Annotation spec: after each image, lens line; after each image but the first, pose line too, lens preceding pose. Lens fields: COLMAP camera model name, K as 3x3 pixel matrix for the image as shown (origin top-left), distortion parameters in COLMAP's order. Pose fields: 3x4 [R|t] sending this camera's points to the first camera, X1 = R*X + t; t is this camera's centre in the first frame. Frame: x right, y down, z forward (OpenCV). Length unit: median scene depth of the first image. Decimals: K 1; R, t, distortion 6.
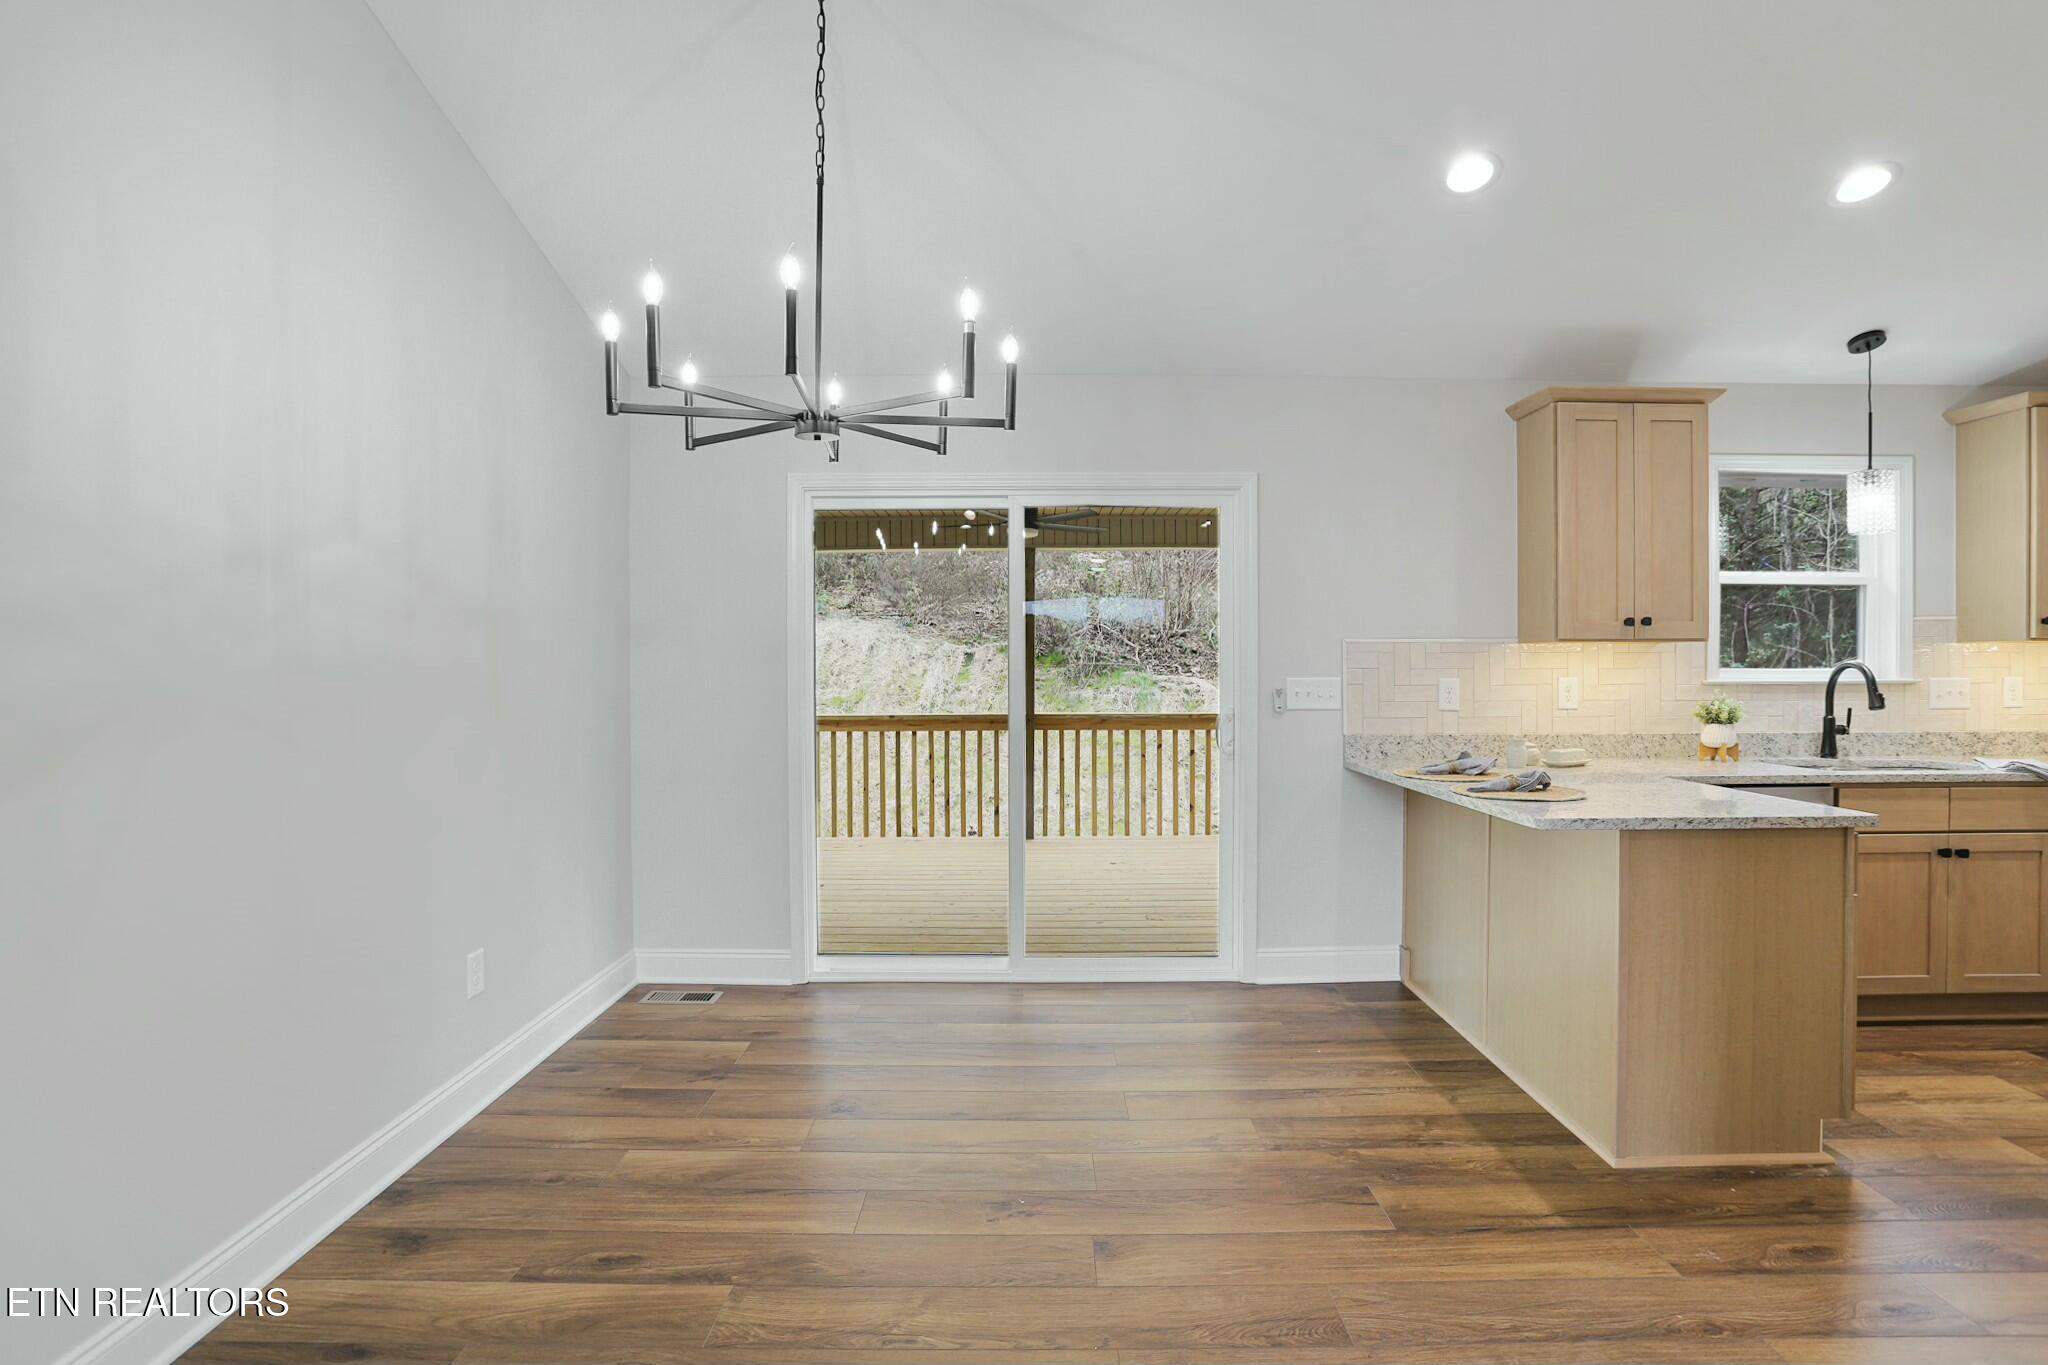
lens RADIAL K [[989.5, 0, 1031.0], [0, 989.5, 670.2], [0, 0, 1]] dist [-0.063458, 0.021822]
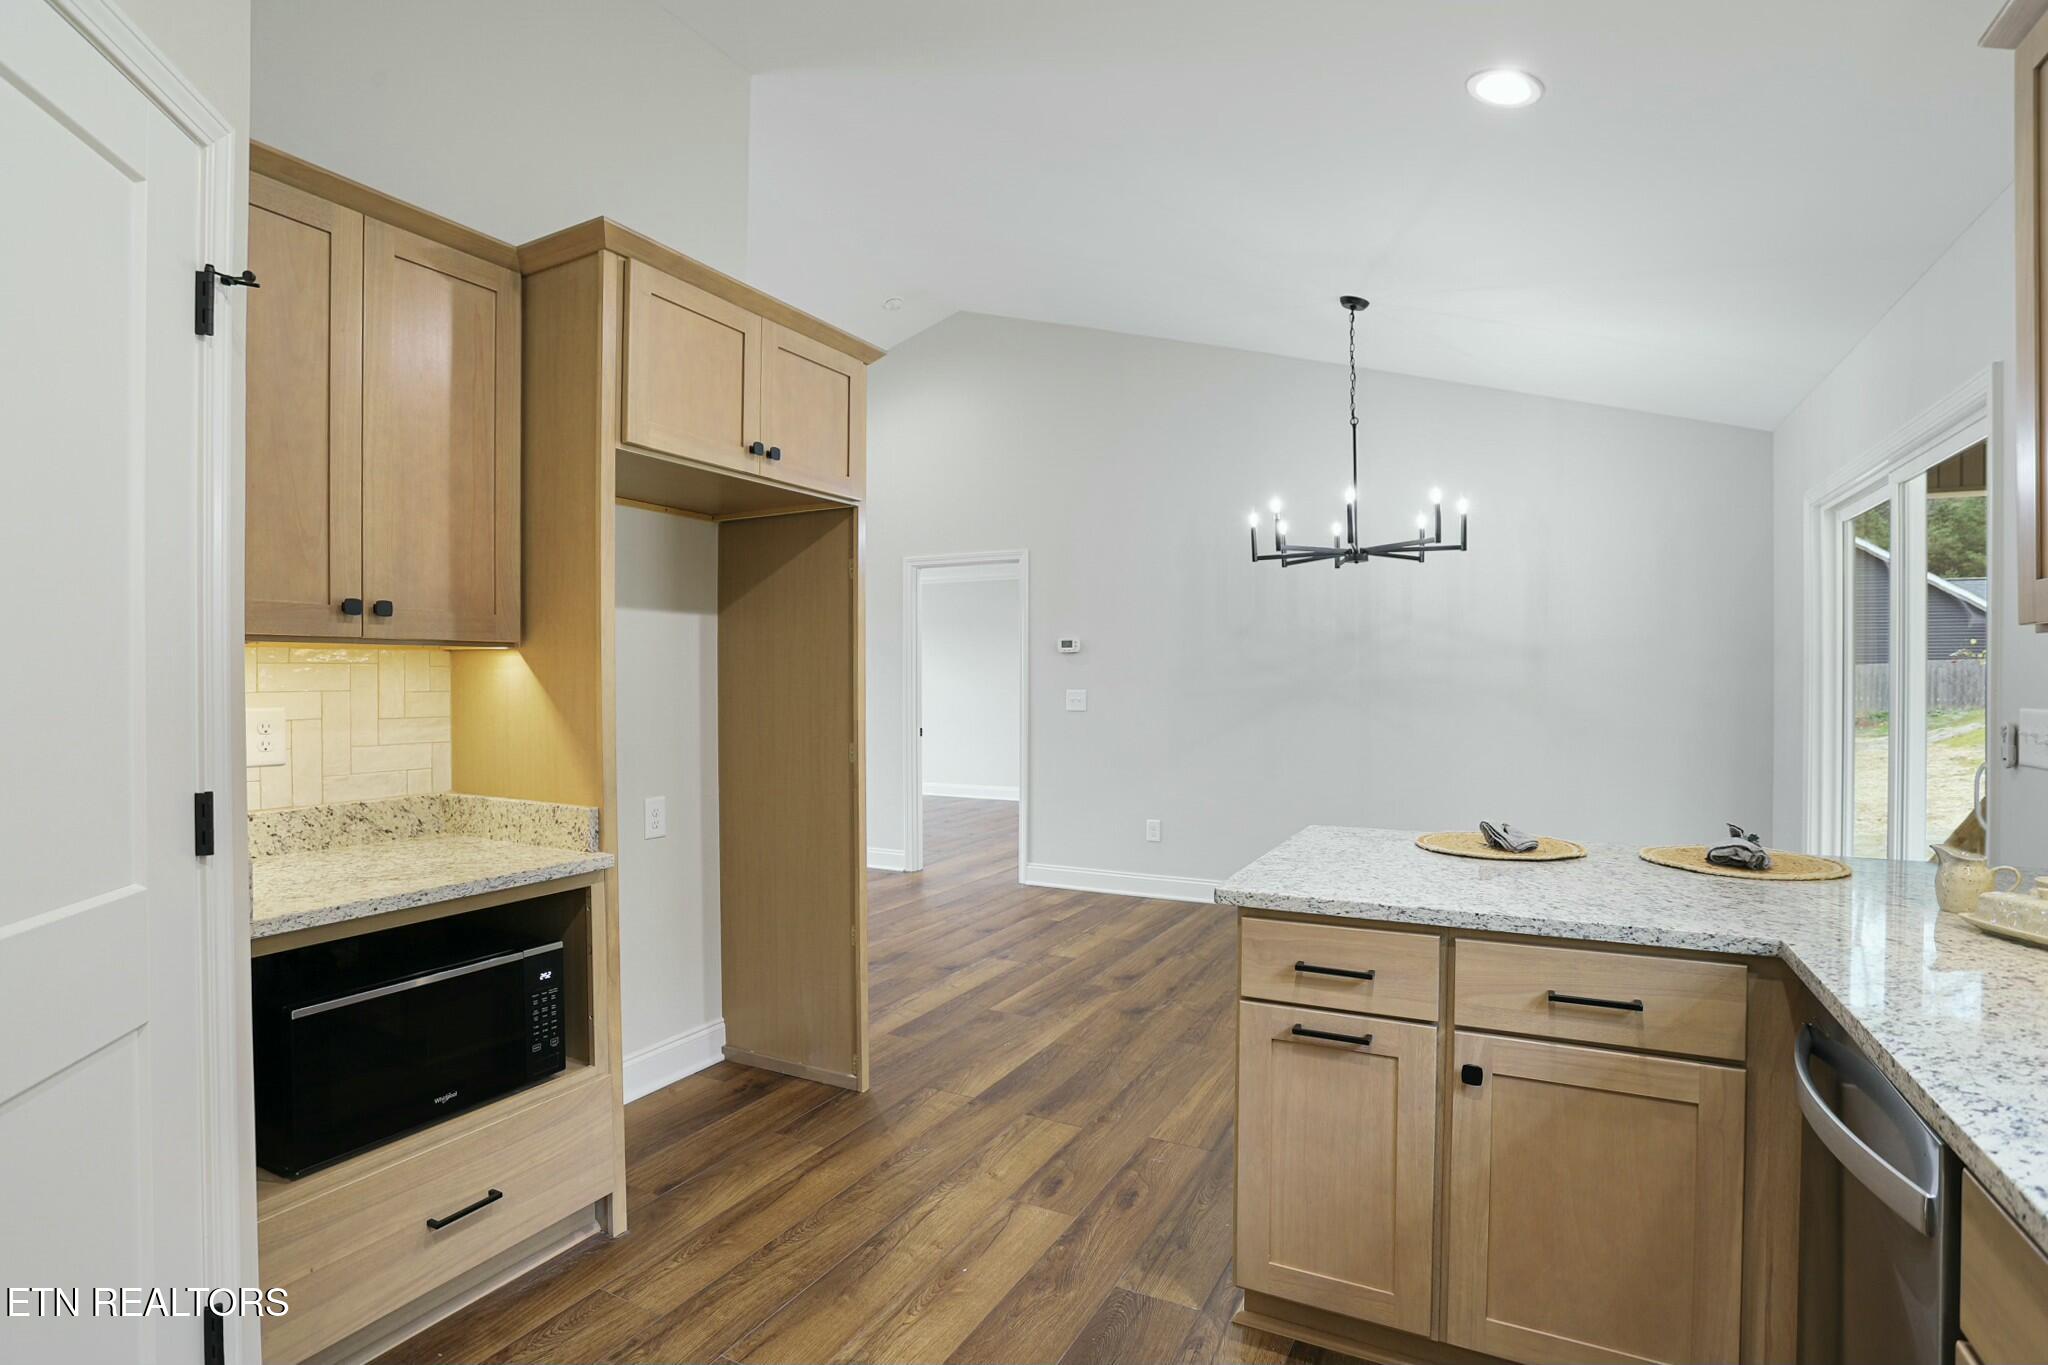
lens RADIAL K [[989.5, 0, 1035.6], [0, 989.5, 693.6], [0, 0, 1]] dist [-0.063458, 0.021822]
pose [[-0.457343, 0.014491, -0.889172, 1.028894], [-0.000905, 0.999859, 0.016761, -0.007917], [0.889290, 0.008470, -0.457265, 0.772919]]
